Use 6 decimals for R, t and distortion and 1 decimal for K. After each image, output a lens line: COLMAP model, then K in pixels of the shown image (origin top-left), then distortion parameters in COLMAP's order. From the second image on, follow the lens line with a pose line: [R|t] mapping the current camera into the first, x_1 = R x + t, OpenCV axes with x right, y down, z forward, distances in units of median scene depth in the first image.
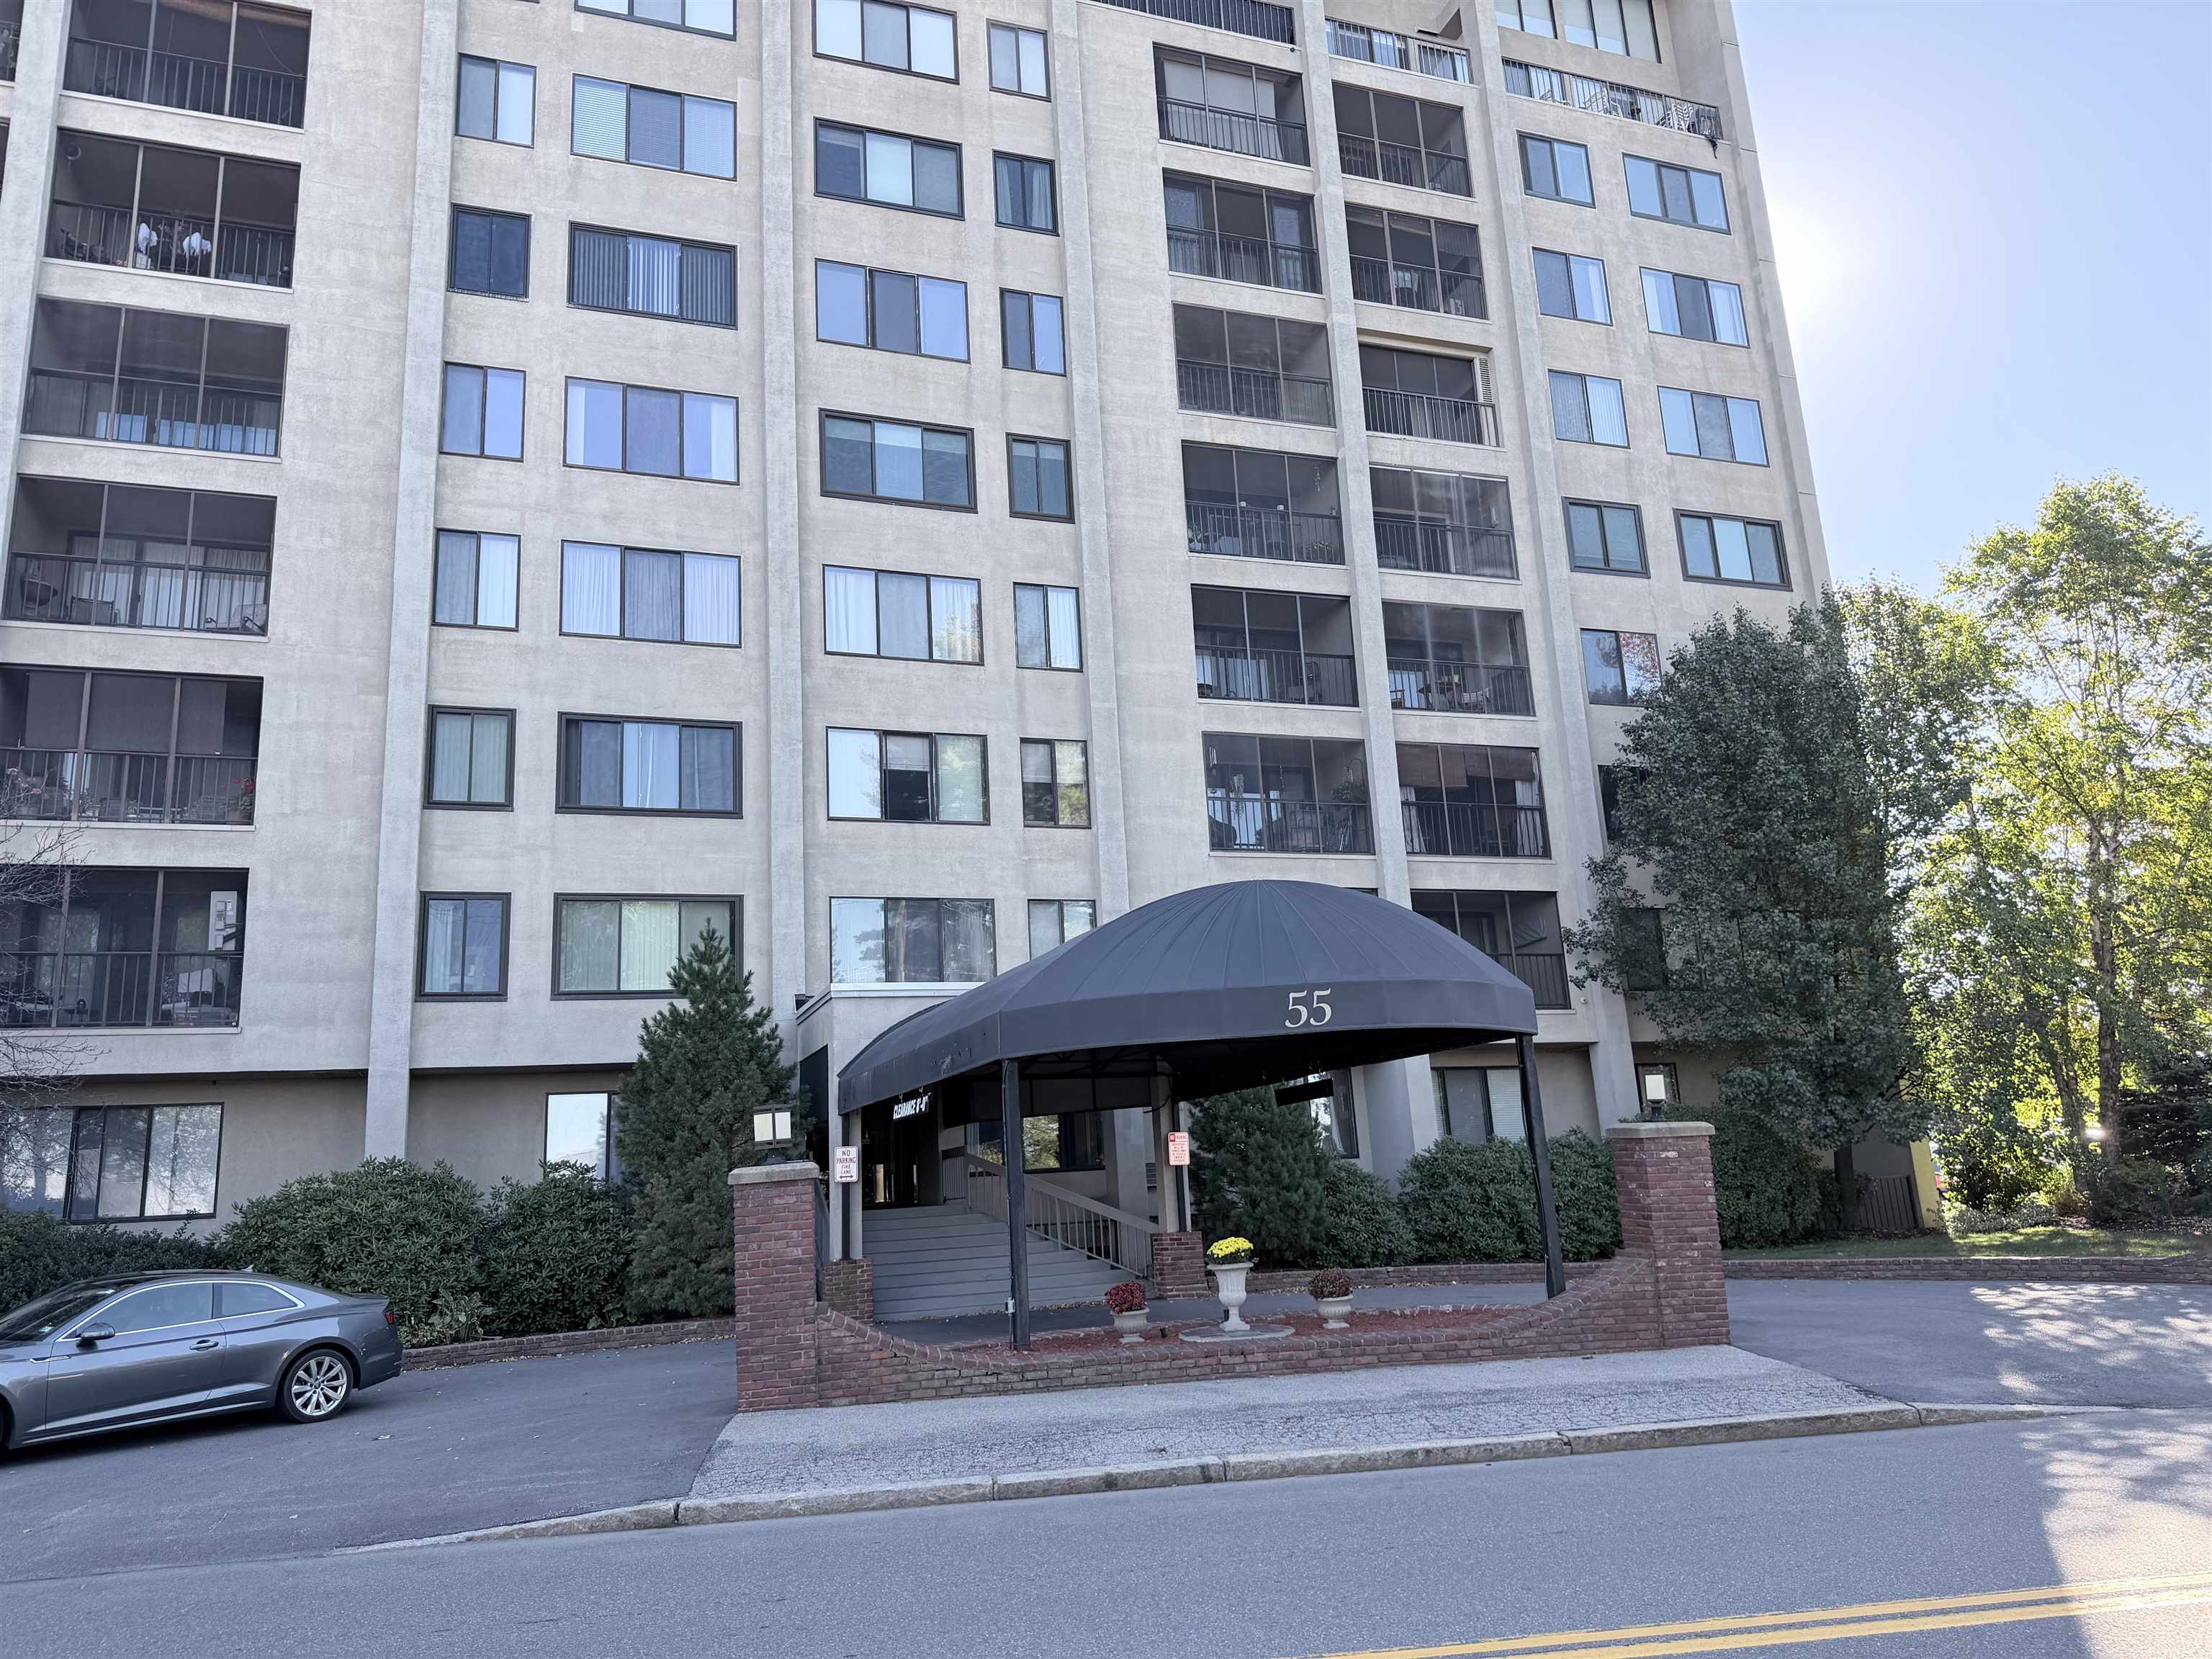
lens RADIAL K [[1587.8, 0, 1106.0], [0, 1587.8, 829.5], [0, 0, 1]] dist [0.105031, -0.159907]
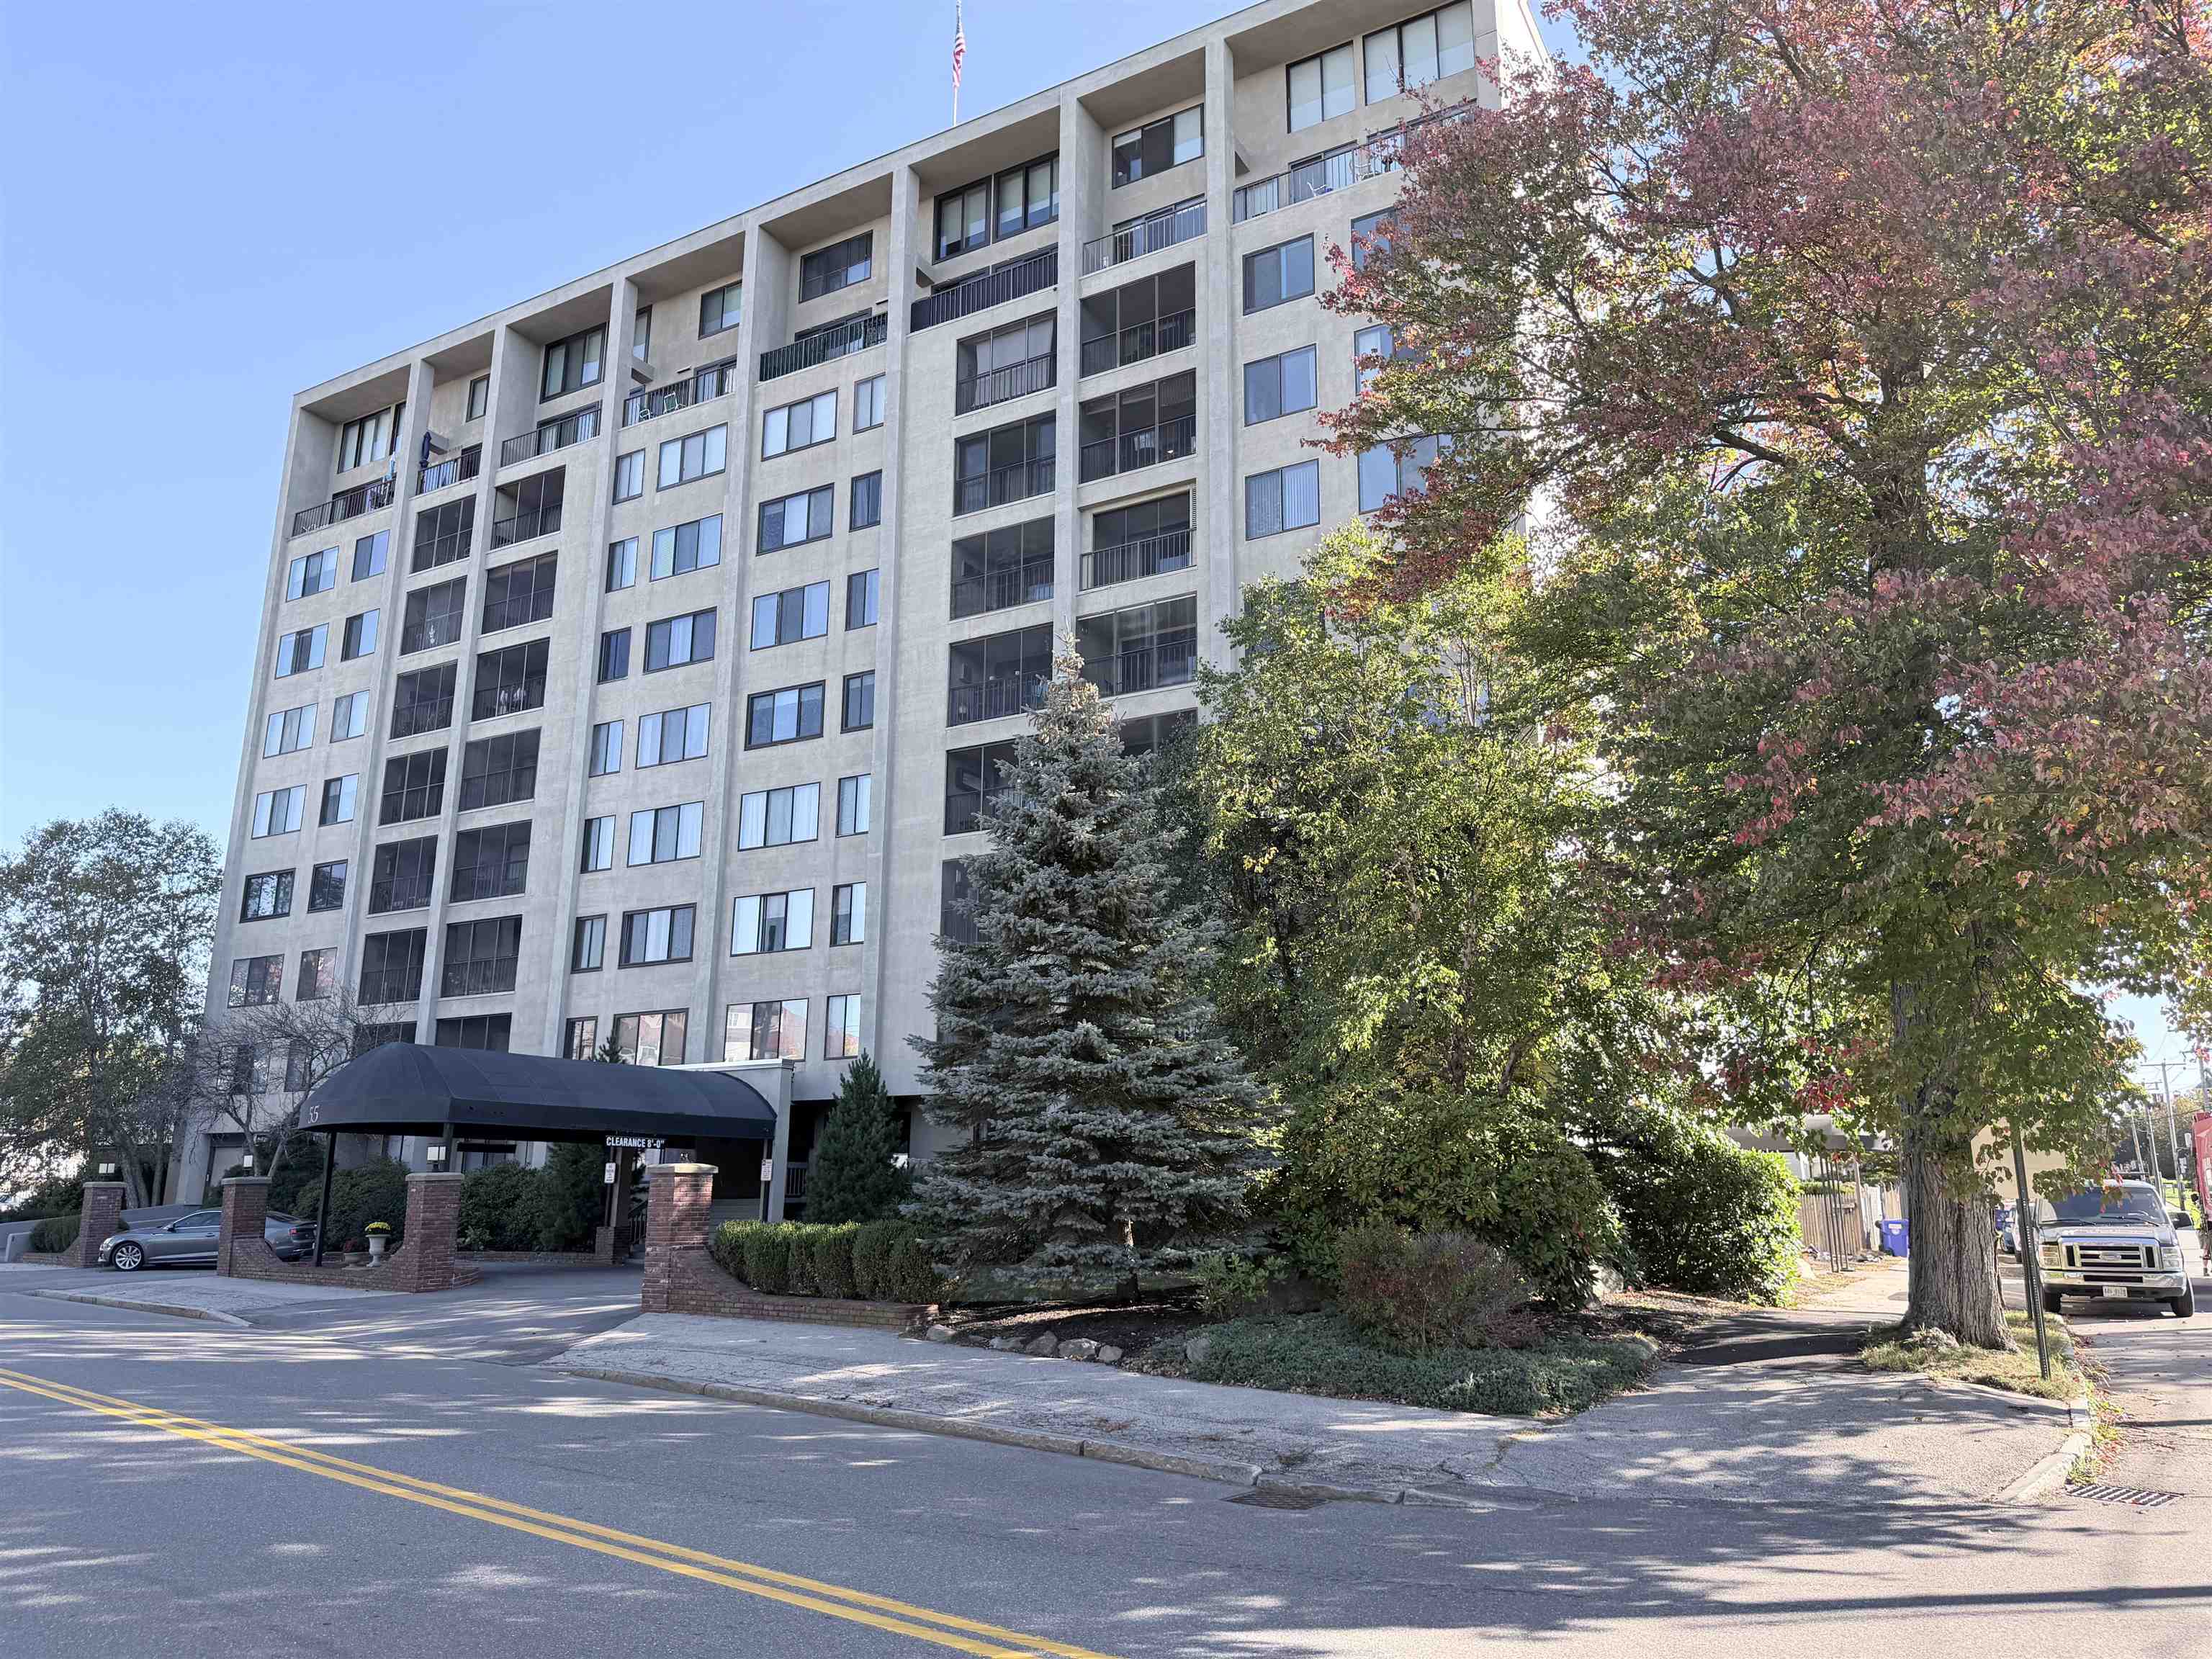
lens RADIAL K [[1587.8, 0, 1106.0], [0, 1587.8, 829.5], [0, 0, 1]] dist [0.105031, -0.159907]
pose [[0.638258, -0.117494, -0.760804, 1.234874], [0.143425, 0.989130, -0.032433, -0.023528], [0.756344, -0.088417, 0.648171, 0.212292]]
